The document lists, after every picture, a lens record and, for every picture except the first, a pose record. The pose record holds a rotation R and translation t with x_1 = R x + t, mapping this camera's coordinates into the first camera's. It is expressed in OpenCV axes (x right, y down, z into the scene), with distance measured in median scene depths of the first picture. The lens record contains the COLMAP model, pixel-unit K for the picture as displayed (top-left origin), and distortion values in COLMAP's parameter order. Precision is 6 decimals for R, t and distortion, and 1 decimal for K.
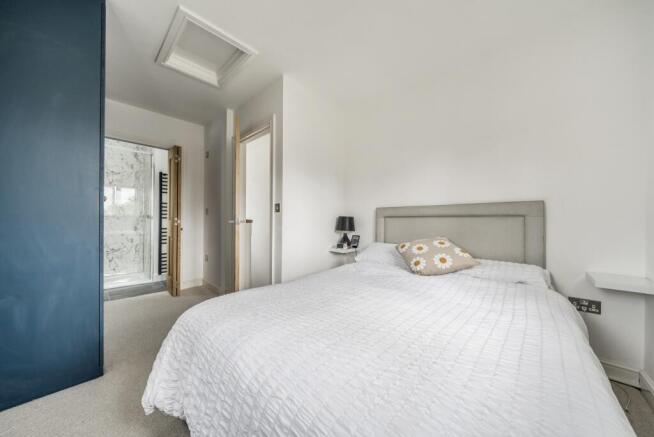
lens RADIAL K [[222.0, 0, 327.6], [0, 222.0, 216.6], [0, 0, 1]] dist [-0.000461, -0.000009]
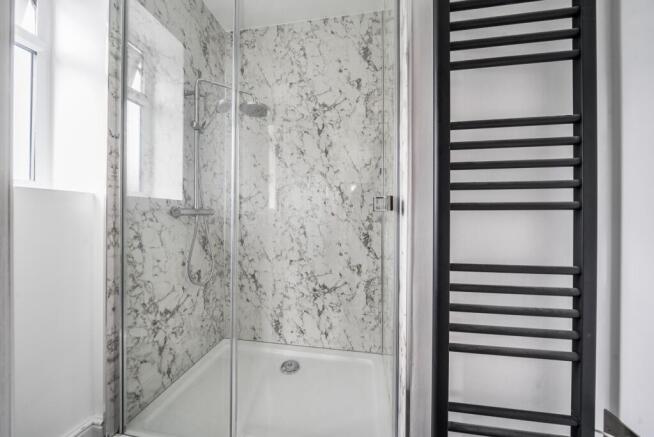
lens RADIAL K [[222.0, 0, 327.6], [0, 222.0, 216.6], [0, 0, 1]] dist [-0.000461, -0.000009]
pose [[0.563267, 0.001434, -0.826274, -0.210008], [0.004847, 0.999976, 0.005040, 0.003917], [0.826261, -0.006844, 0.563246, 0.262539]]
